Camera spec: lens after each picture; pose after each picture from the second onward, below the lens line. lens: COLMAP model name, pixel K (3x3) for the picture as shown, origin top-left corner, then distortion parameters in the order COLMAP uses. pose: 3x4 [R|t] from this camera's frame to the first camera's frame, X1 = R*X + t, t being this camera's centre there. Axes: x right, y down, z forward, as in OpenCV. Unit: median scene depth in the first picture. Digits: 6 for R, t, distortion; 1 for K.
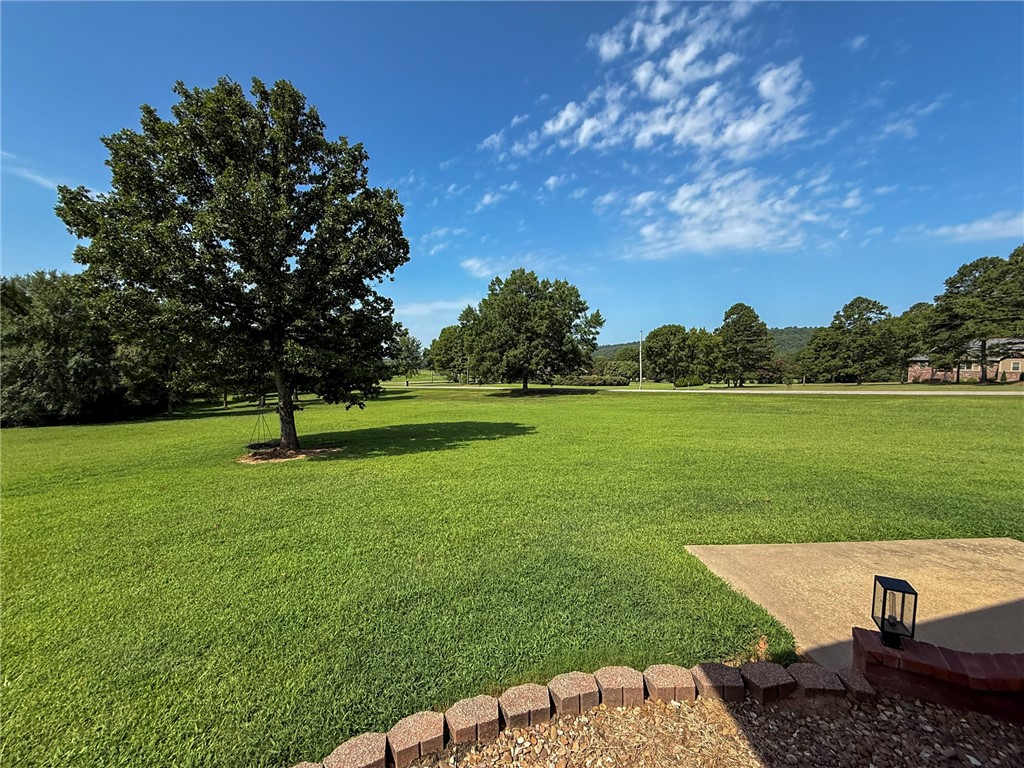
lens RADIAL K [[417.2, 0, 508.5], [0, 417.2, 393.1], [0, 0, 1]] dist [0.000456, -0.000308]
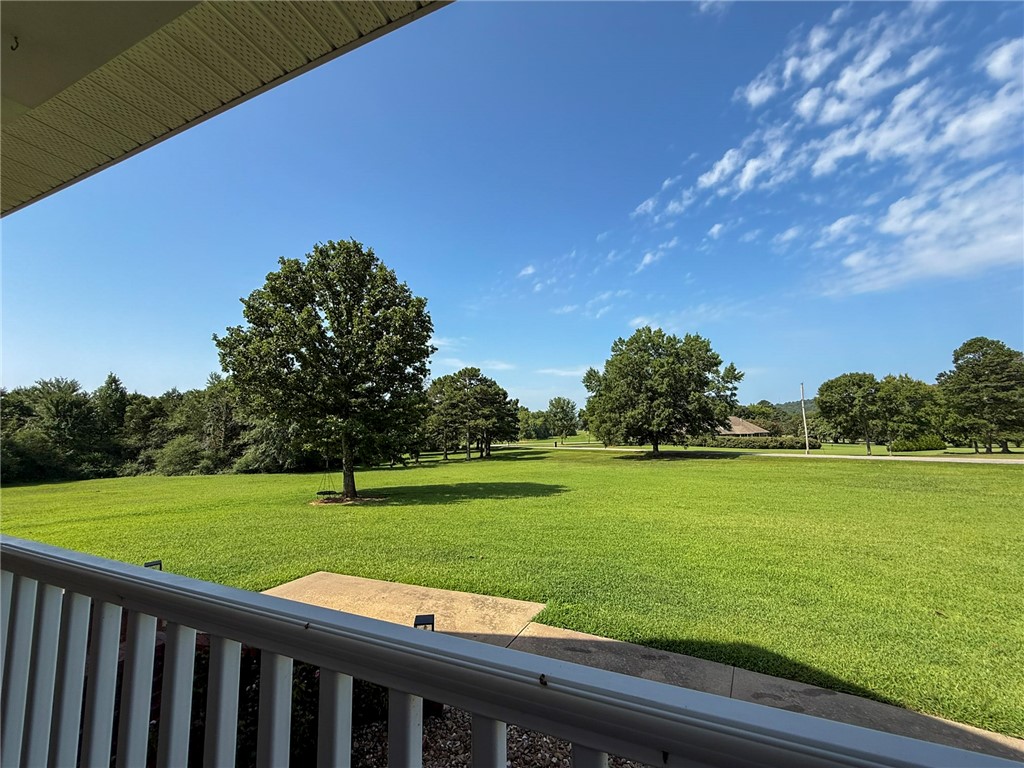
lens RADIAL K [[417.2, 0, 501.0], [0, 417.2, 377.8], [0, 0, 1]] dist [0.000456, -0.000308]
pose [[0.908679, -0.058721, -0.413345, 0.129764], [-0.015995, 0.984436, -0.175014, -0.003509], [0.417189, 0.165643, 0.893597, -0.002532]]
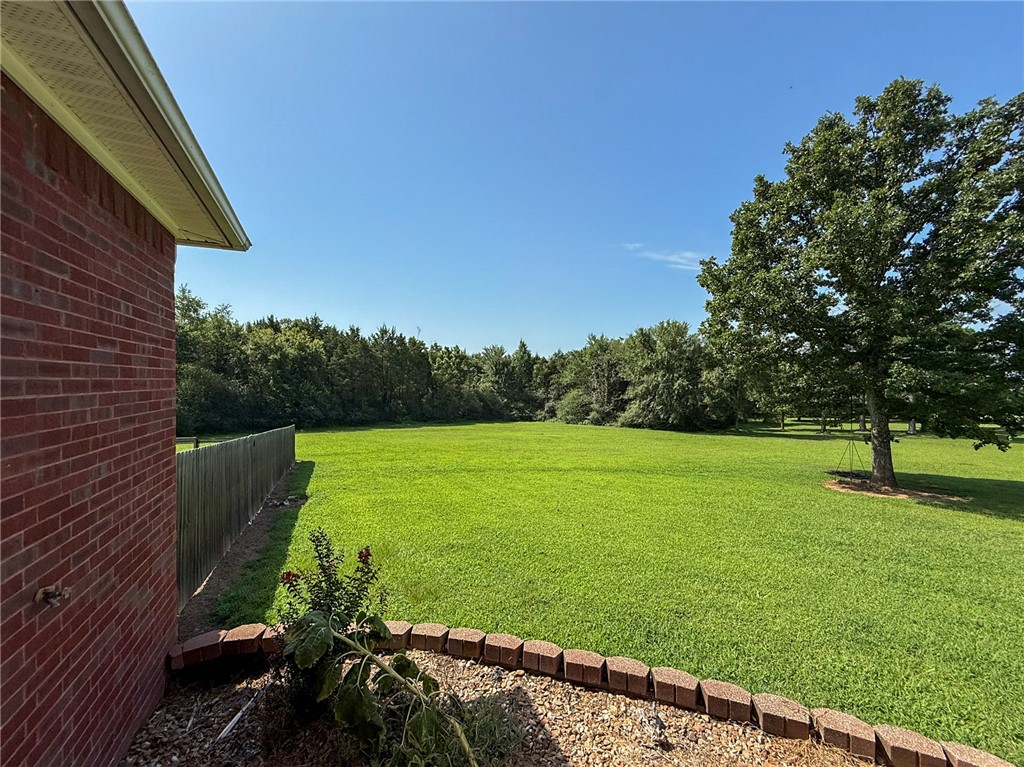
lens RADIAL K [[417.2, 0, 505.9], [0, 417.2, 384.6], [0, 0, 1]] dist [0.000456, -0.000308]
pose [[0.385253, 0.000151, -0.922811, -0.005481], [-0.067850, 0.997298, -0.028162, 0.000775], [0.920313, 0.073462, 0.384222, -0.022551]]
